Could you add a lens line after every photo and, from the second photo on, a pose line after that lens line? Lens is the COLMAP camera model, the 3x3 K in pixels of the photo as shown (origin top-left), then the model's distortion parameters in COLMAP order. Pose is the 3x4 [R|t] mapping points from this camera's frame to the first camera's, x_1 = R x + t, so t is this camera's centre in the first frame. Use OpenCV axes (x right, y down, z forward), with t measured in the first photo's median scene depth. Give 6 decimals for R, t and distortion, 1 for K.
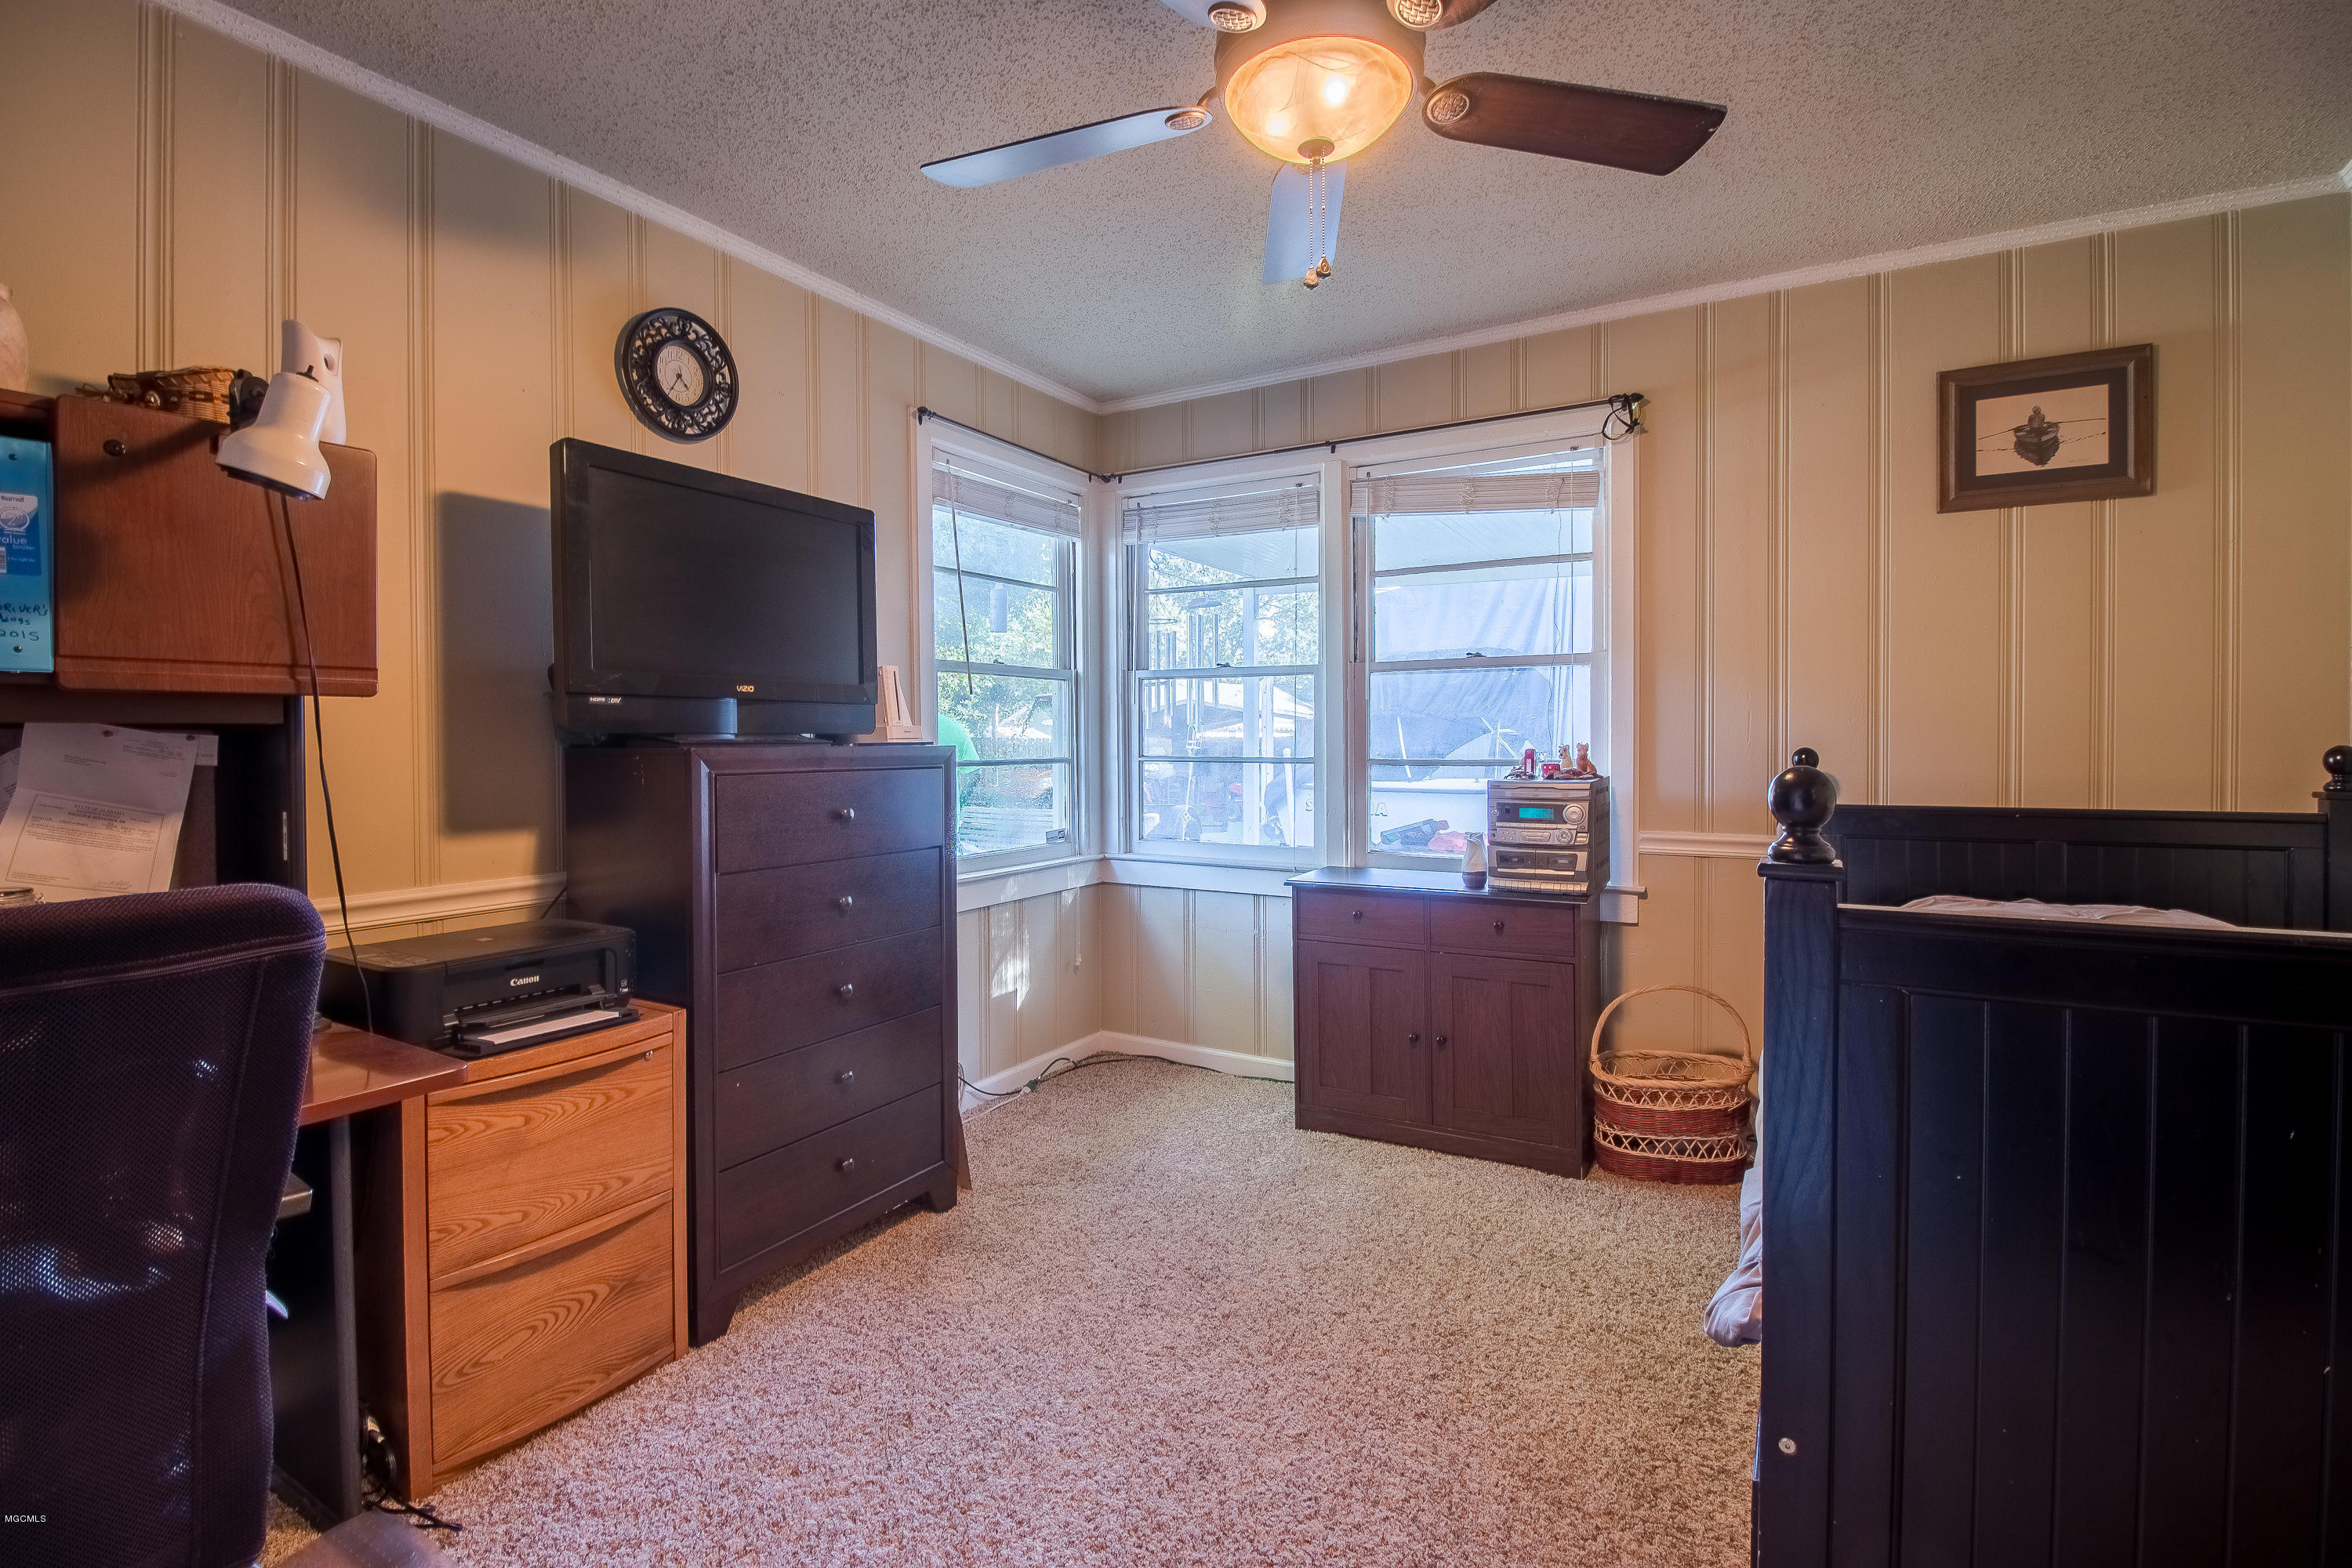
lens RADIAL K [[1093.9, 0, 1168.5], [0, 1093.9, 761.9], [0, 0, 1]] dist [-0.000526, -0.014335]
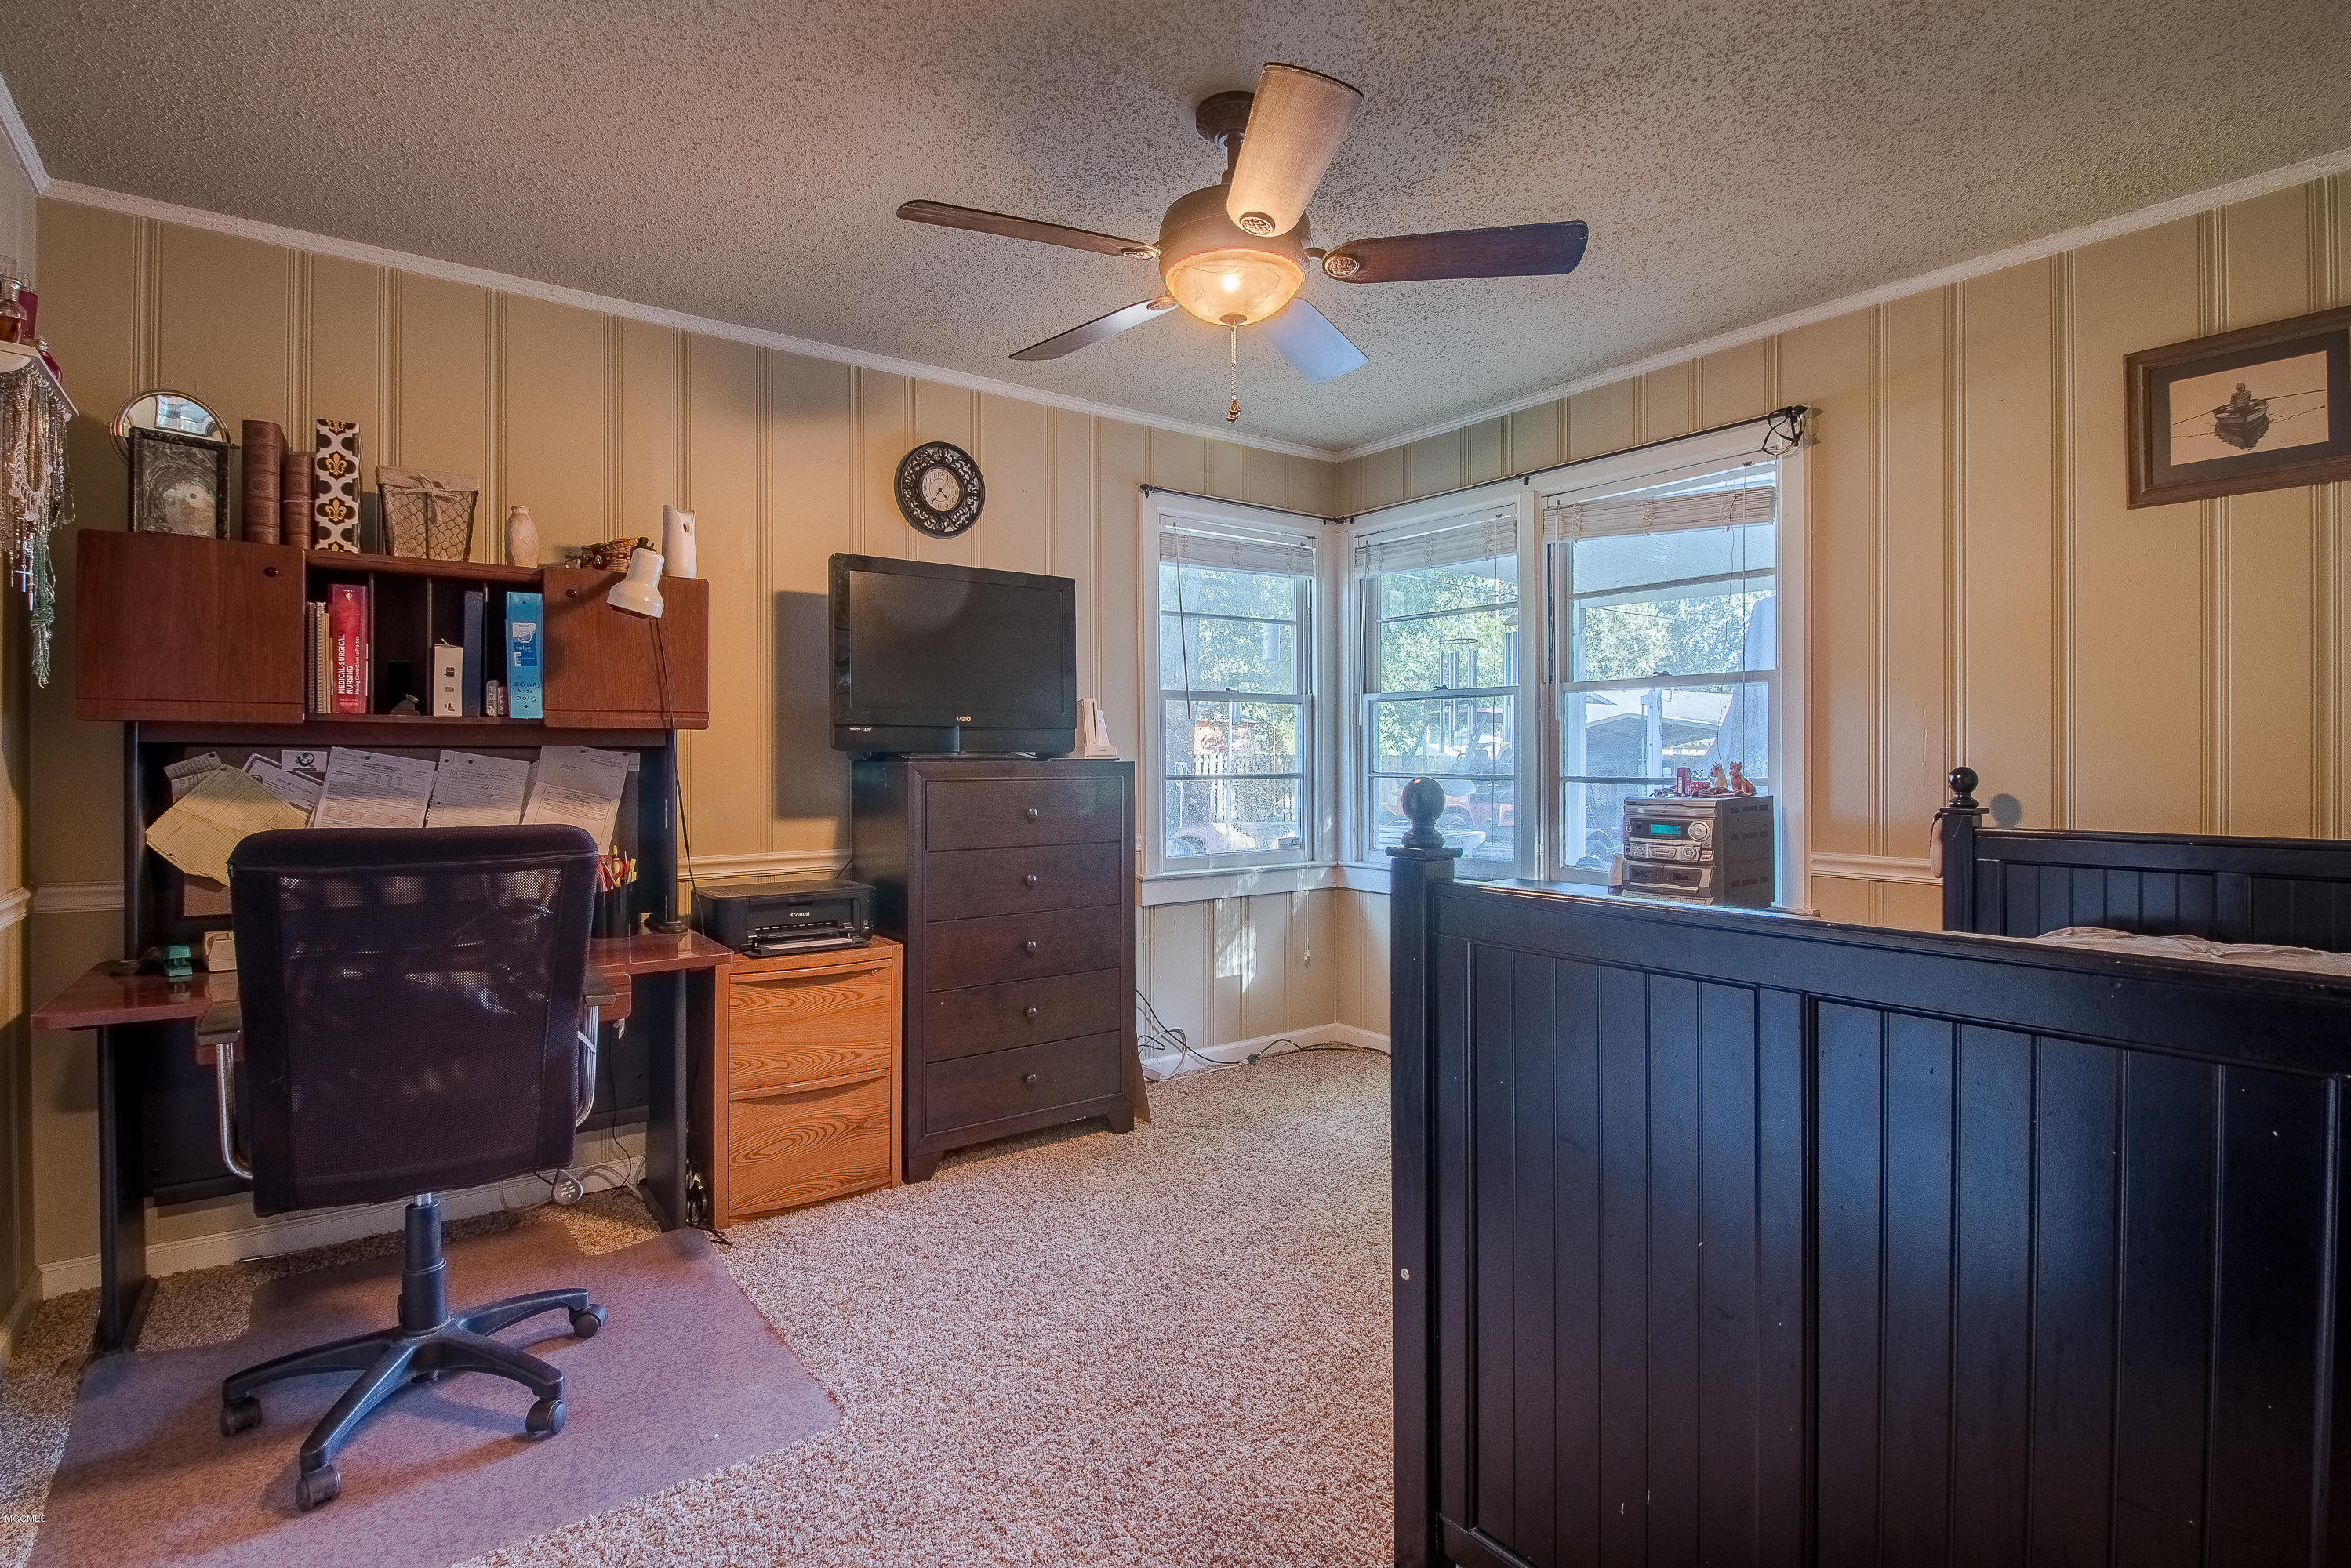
lens RADIAL K [[1158.6, 0, 1180.6], [0, 1158.6, 769.6], [0, 0, 1]] dist [0.003015, -0.014943]
pose [[0.918997, 0.006752, -0.394206, 0.368230], [-0.010435, 0.999920, -0.007201, 0.003321], [0.394125, 0.010732, 0.918994, -0.191933]]
